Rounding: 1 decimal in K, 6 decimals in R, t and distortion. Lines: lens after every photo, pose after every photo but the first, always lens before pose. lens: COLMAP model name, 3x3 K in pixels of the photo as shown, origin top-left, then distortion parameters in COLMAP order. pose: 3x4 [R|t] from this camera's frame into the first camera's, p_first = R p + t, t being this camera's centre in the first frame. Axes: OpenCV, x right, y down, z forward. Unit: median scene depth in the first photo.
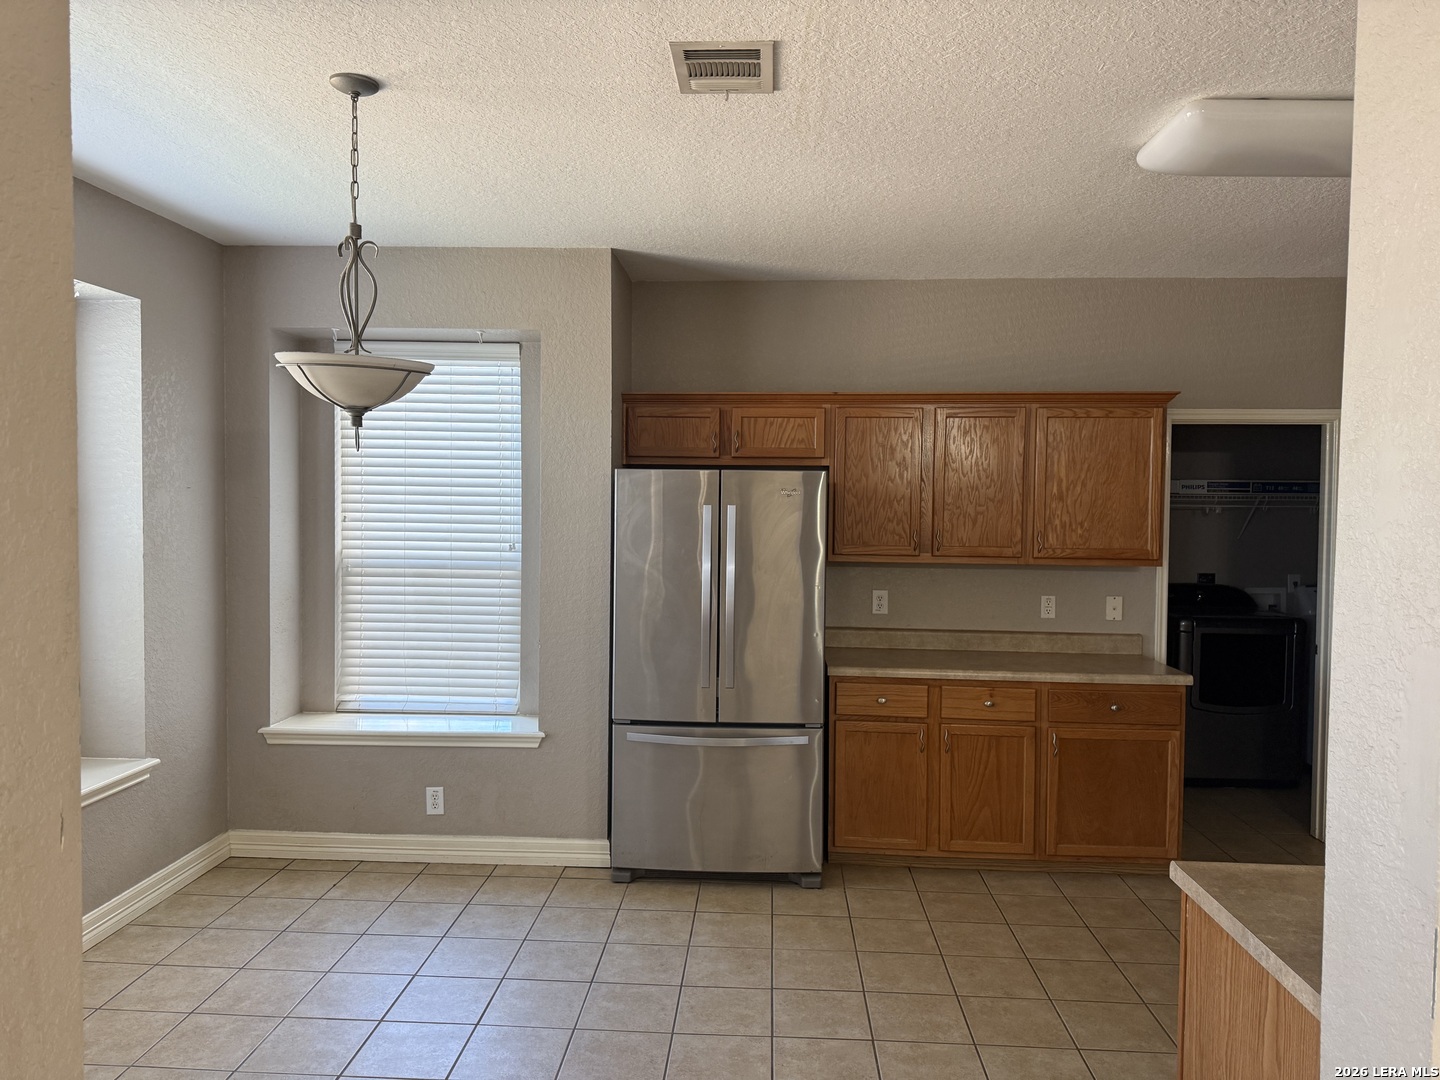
lens RADIAL K [[1020.9, 0, 720.0], [0, 1020.9, 540.0], [0, 0, 1]] dist [0.143234, -0.169272]
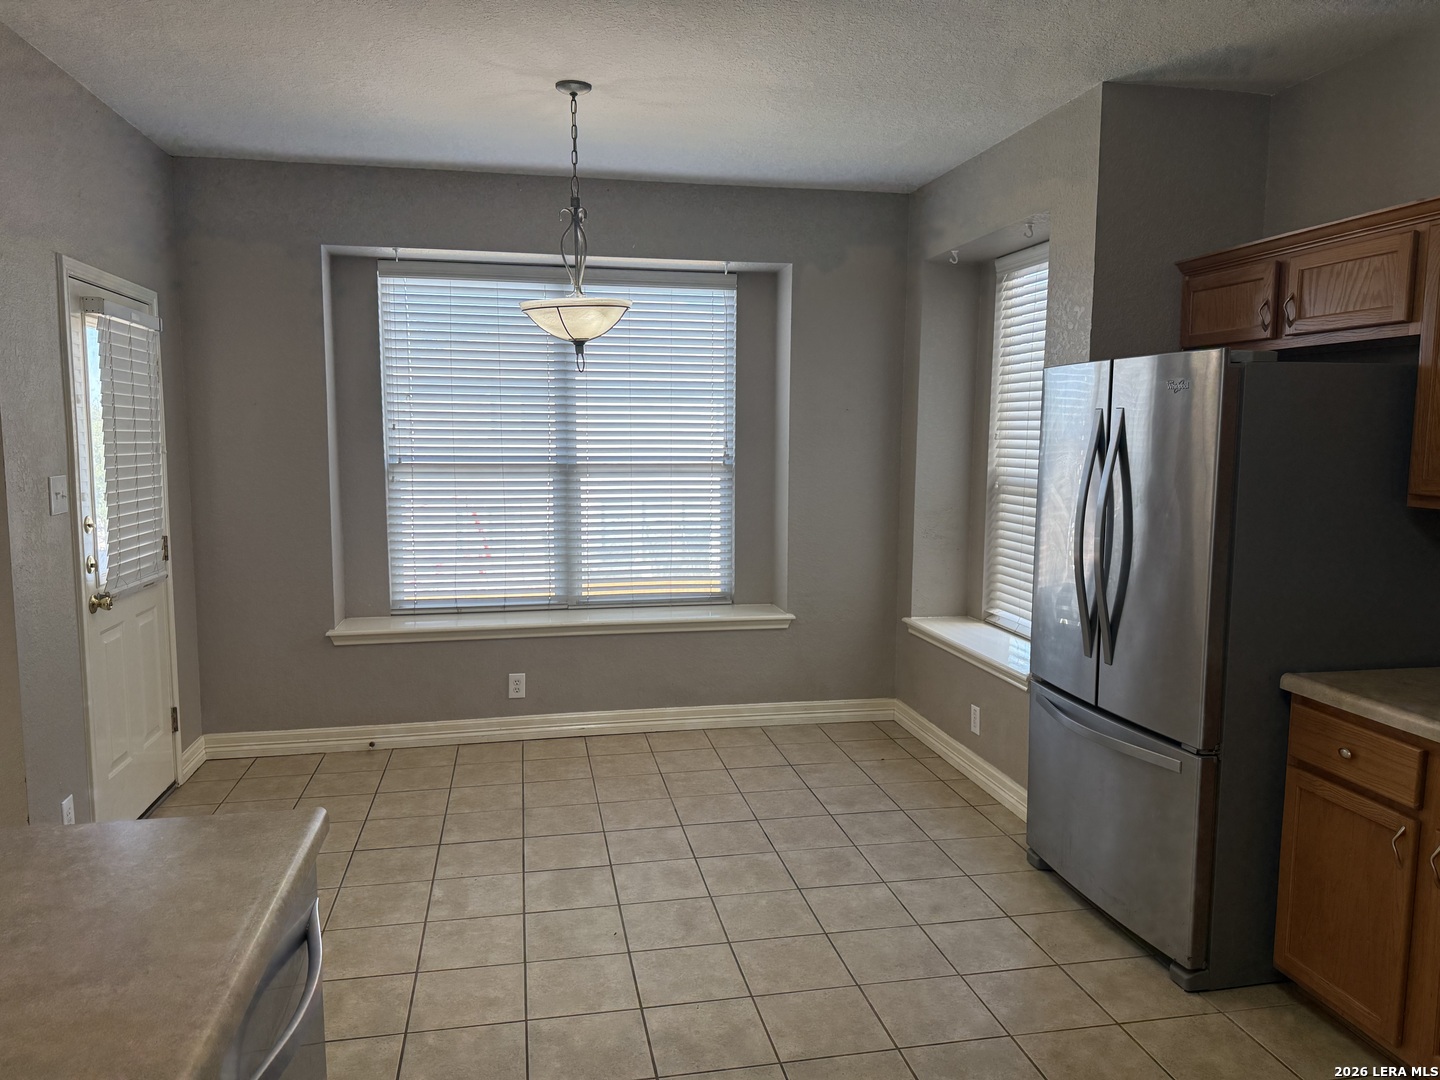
lens RADIAL K [[1020.9, 0, 720.0], [0, 1020.9, 540.0], [0, 0, 1]] dist [0.143234, -0.169272]
pose [[0.248000, 0.092117, -0.964370, 0.622036], [-0.043506, 0.995524, 0.083905, 0.007790], [0.967783, 0.021147, 0.250898, 0.530204]]
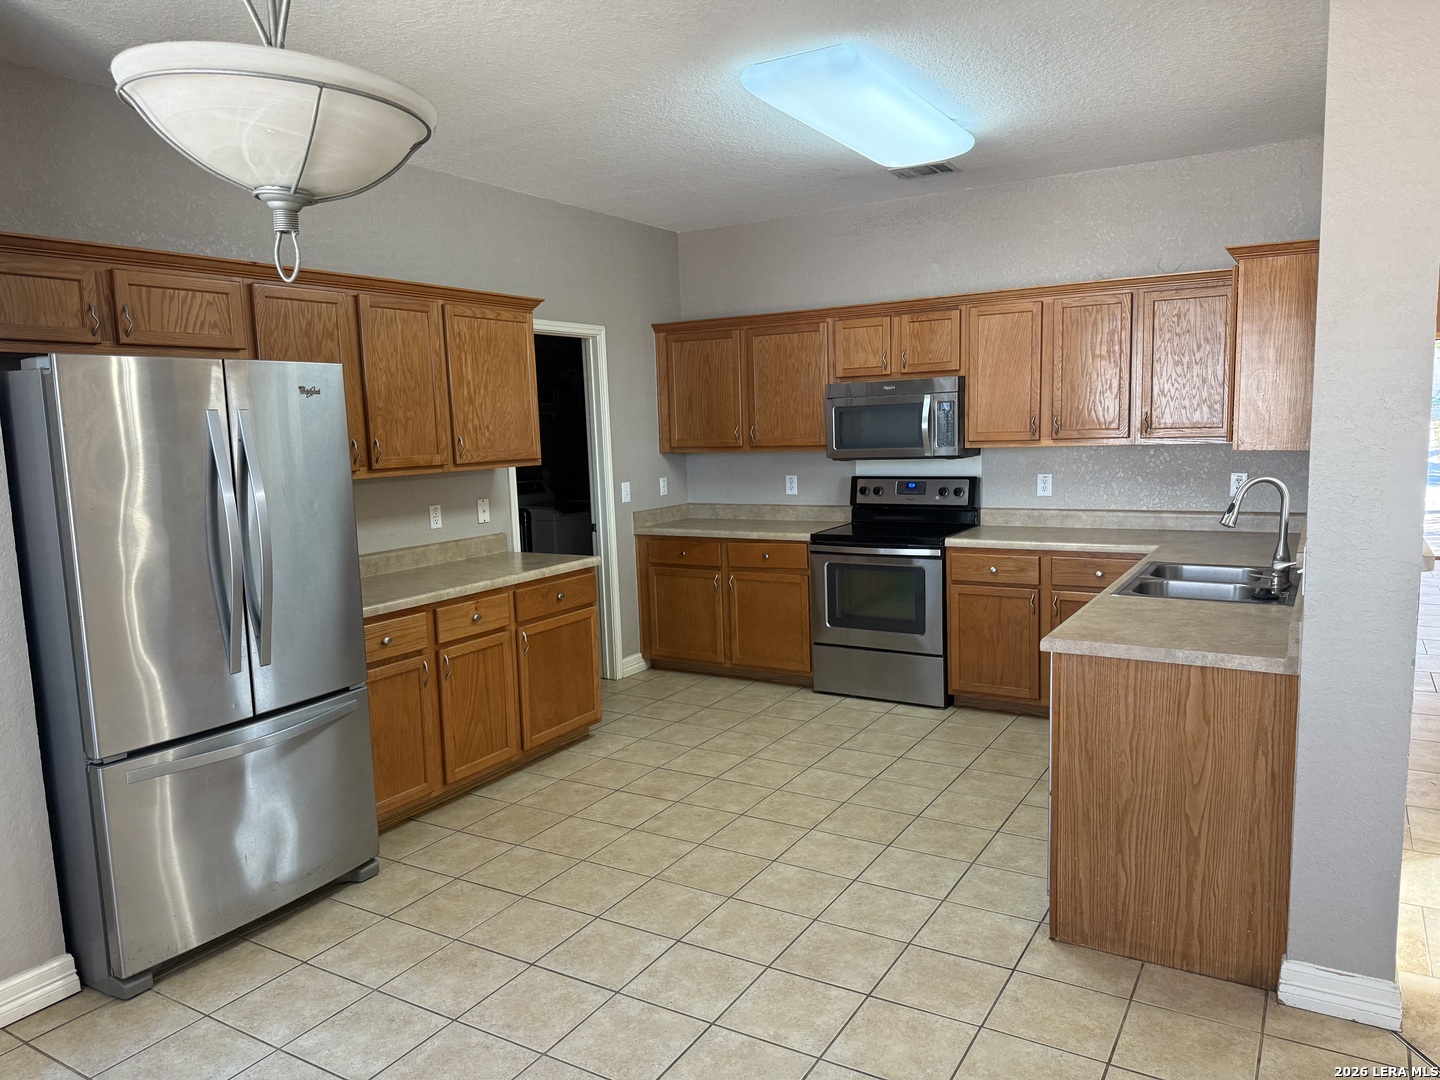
lens RADIAL K [[1009.9, 0, 715.9], [0, 1009.9, 556.4], [0, 0, 1]] dist [0.046861, -0.037716]
pose [[0.473604, -0.145260, 0.868676, -0.440538], [0.071796, 0.989390, 0.126303, 0.000465], [-0.877807, 0.002550, 0.479009, 0.362709]]
